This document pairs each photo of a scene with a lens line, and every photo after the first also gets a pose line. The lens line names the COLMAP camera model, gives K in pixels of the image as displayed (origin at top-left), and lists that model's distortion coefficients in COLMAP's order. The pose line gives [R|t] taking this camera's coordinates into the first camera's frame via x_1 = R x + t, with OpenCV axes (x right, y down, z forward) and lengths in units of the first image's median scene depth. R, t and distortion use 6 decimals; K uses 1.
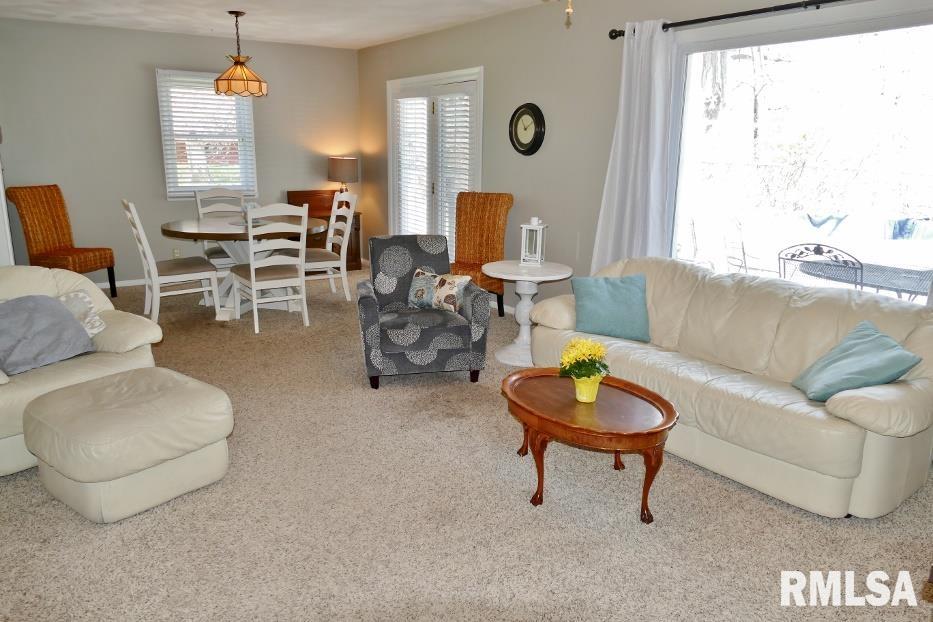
lens RADIAL K [[663.8, 0, 466.5], [0, 663.8, 311.0], [0, 0, 1]] dist [-0.017186, -0.001322]
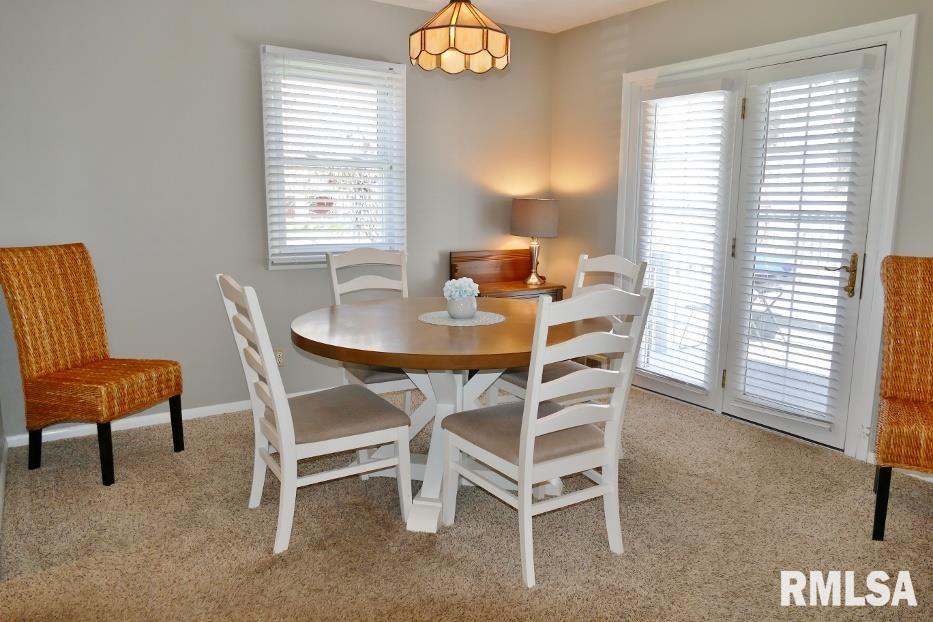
lens RADIAL K [[663.8, 0, 466.5], [0, 663.8, 311.0], [0, 0, 1]] dist [-0.017186, -0.001322]
pose [[0.999783, -0.002759, -0.020641, -0.333473], [0.001097, 0.996787, -0.080089, -0.104620], [0.020795, 0.080049, 0.996574, 0.531648]]
